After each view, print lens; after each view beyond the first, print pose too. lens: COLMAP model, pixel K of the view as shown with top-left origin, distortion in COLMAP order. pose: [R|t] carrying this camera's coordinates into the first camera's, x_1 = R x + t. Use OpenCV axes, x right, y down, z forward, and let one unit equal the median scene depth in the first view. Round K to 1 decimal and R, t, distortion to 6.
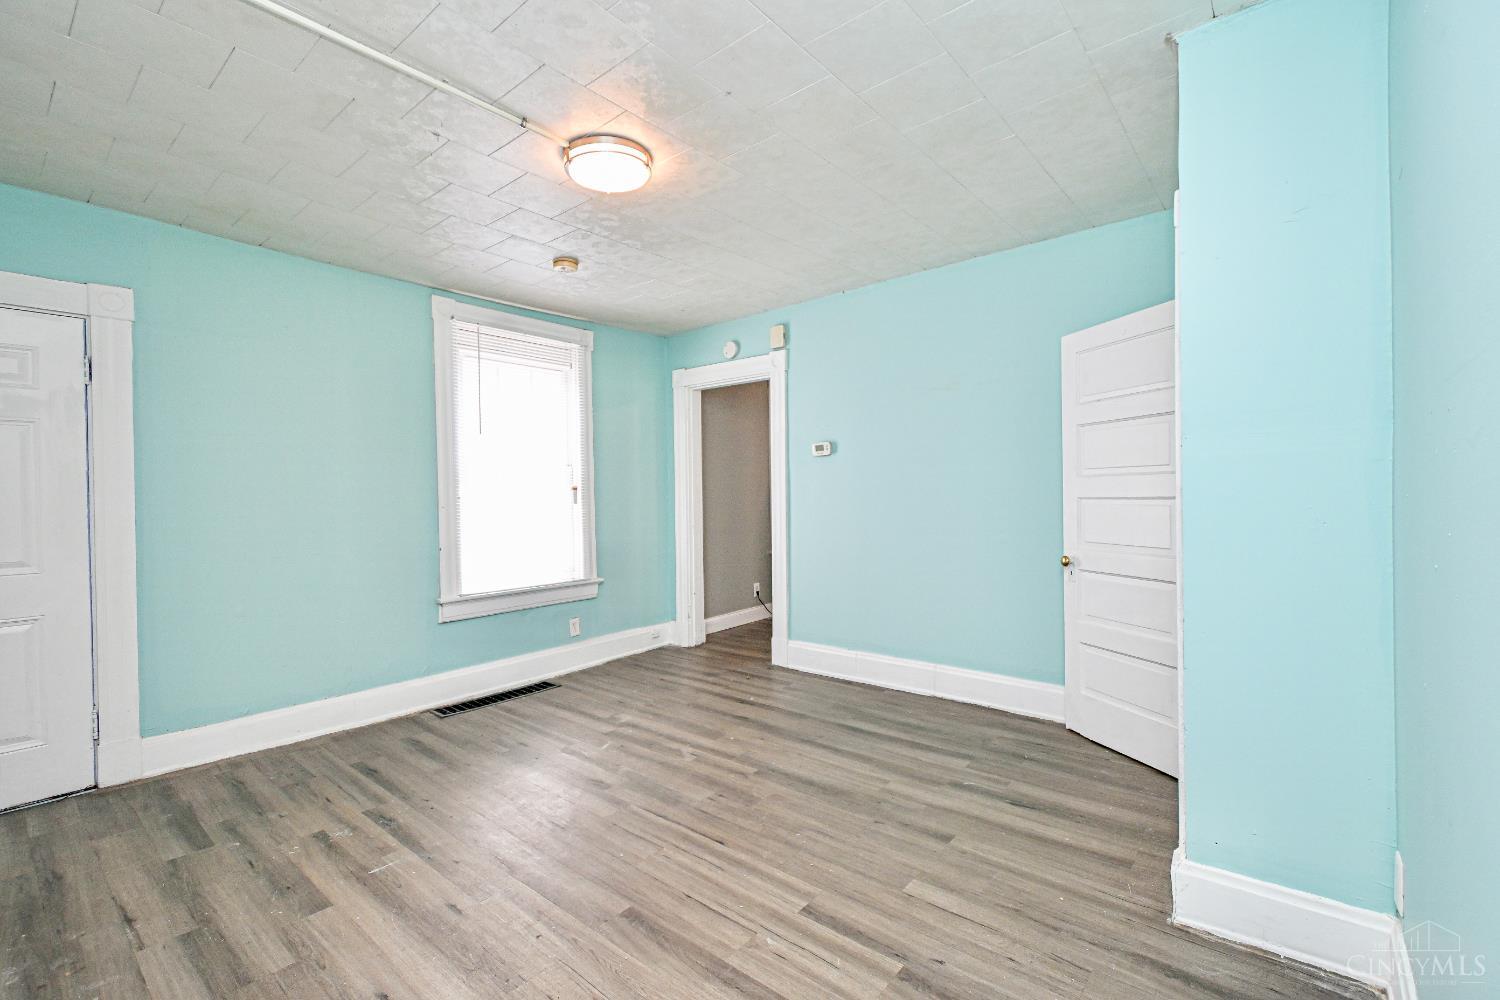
lens RADIAL K [[656.6, 0, 753.0], [0, 656.6, 496.4], [0, 0, 1]] dist [0.003542, -0.001758]
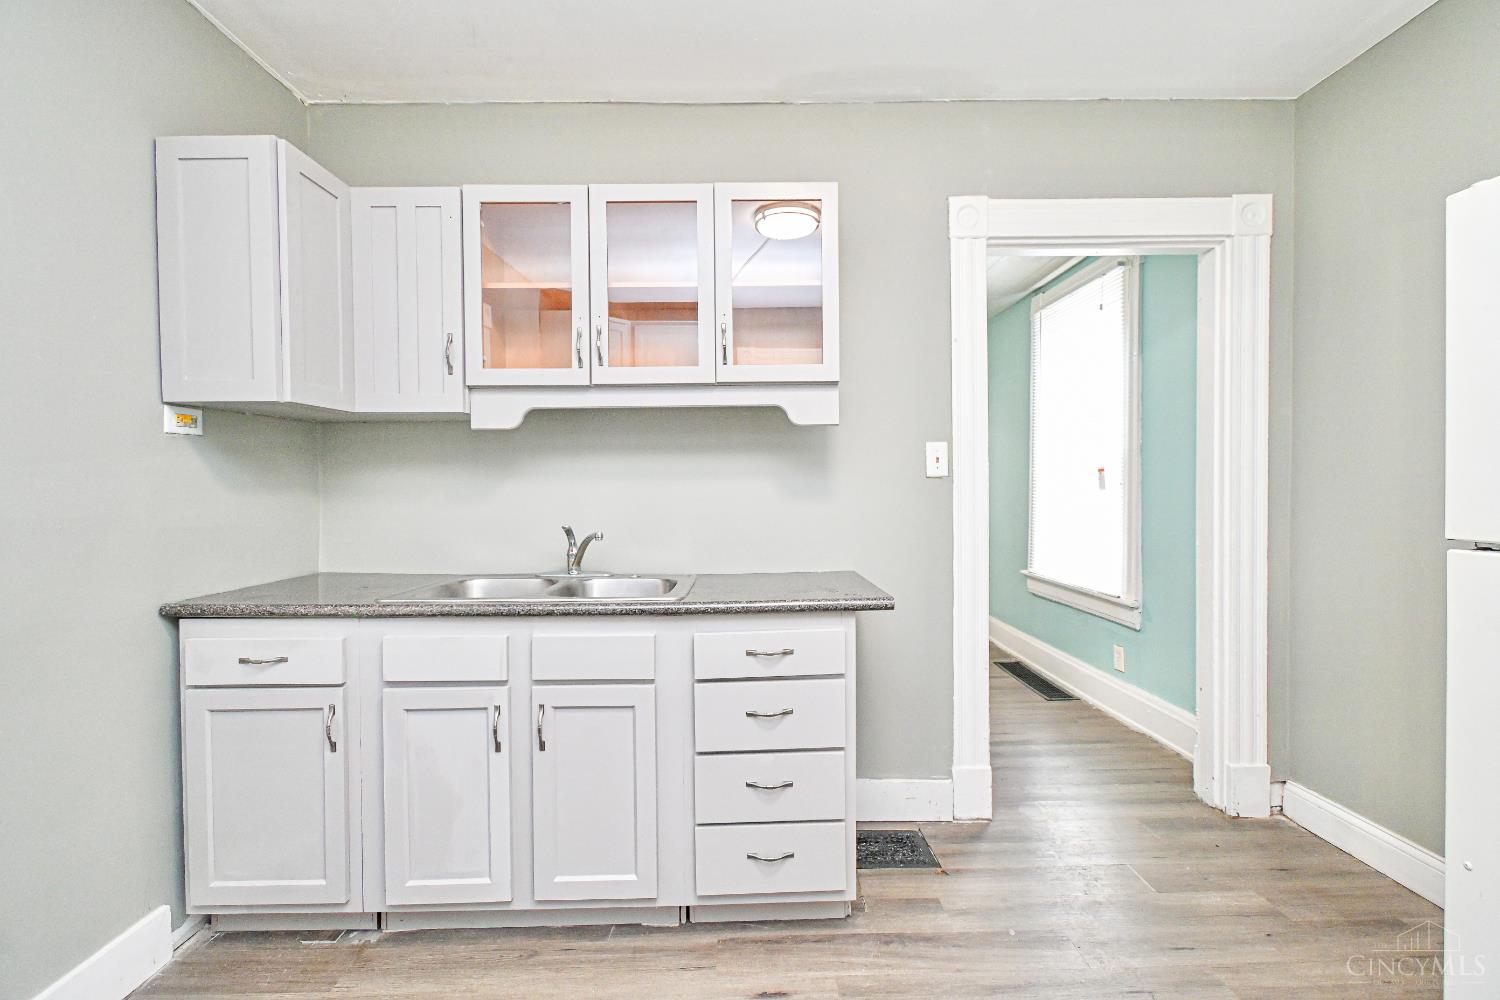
lens RADIAL K [[656.6, 0, 753.0], [0, 656.6, 496.4], [0, 0, 1]] dist [0.003542, -0.001758]
pose [[-0.759433, 0.026504, -0.650046, 0.614928], [0.011820, 0.999567, 0.026946, -0.008050], [0.650479, 0.012780, -0.759417, 1.546994]]
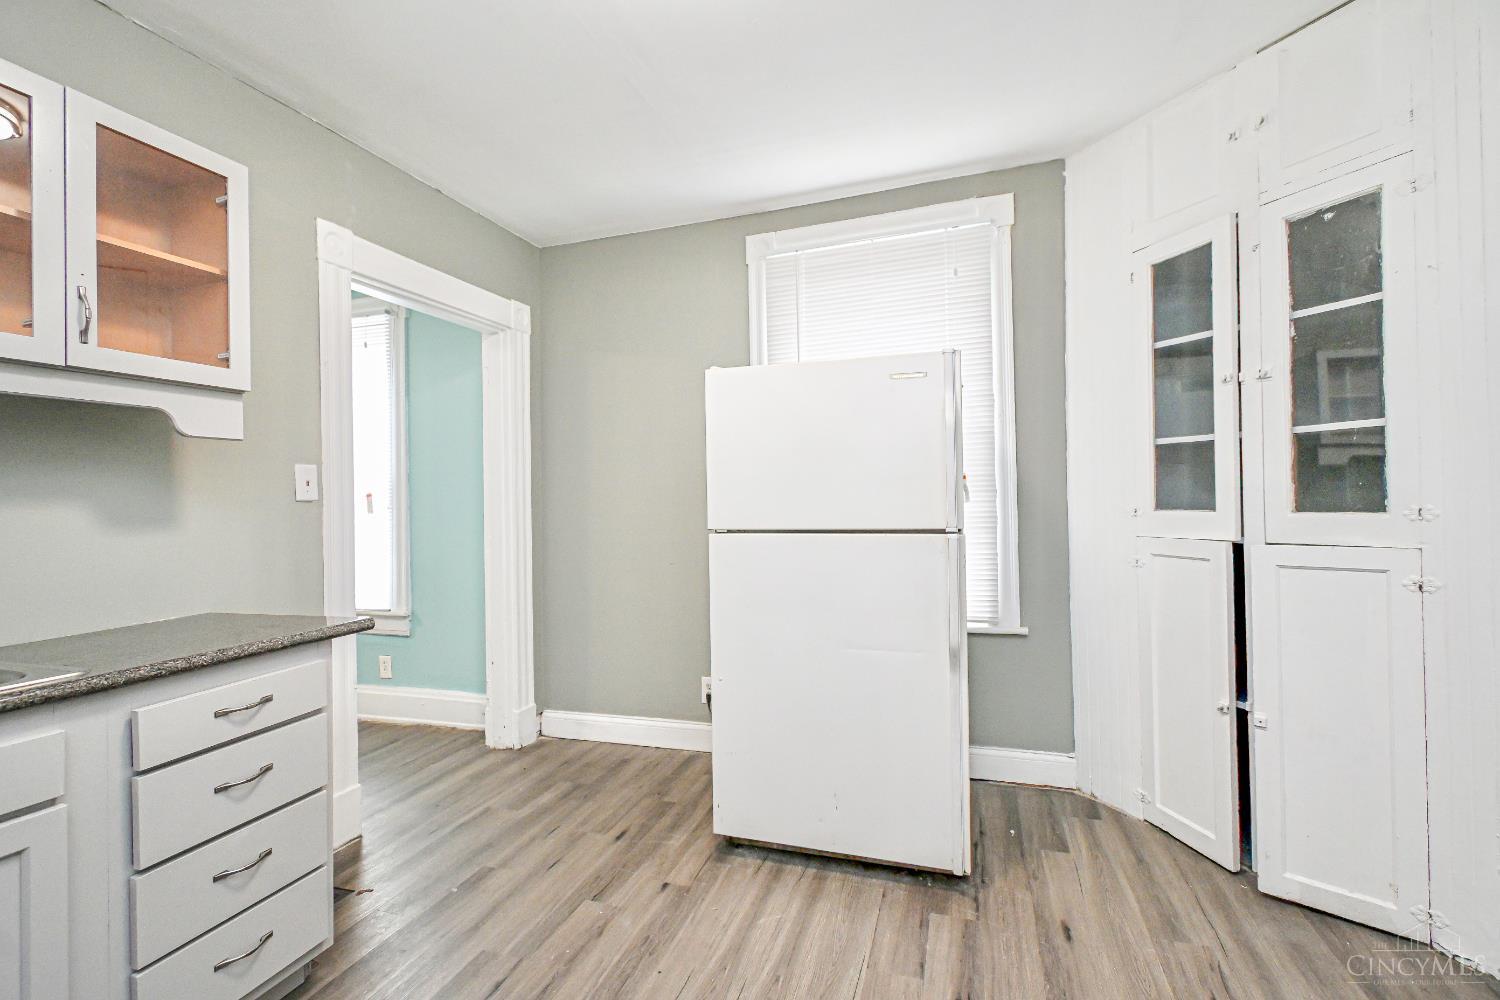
lens RADIAL K [[656.6, 0, 753.0], [0, 656.6, 496.4], [0, 0, 1]] dist [0.003542, -0.001758]
pose [[0.357672, -0.002606, -0.933844, 0.772845], [0.007593, 0.999971, 0.000118, -0.008481], [0.933816, -0.007133, 0.357681, 1.361269]]
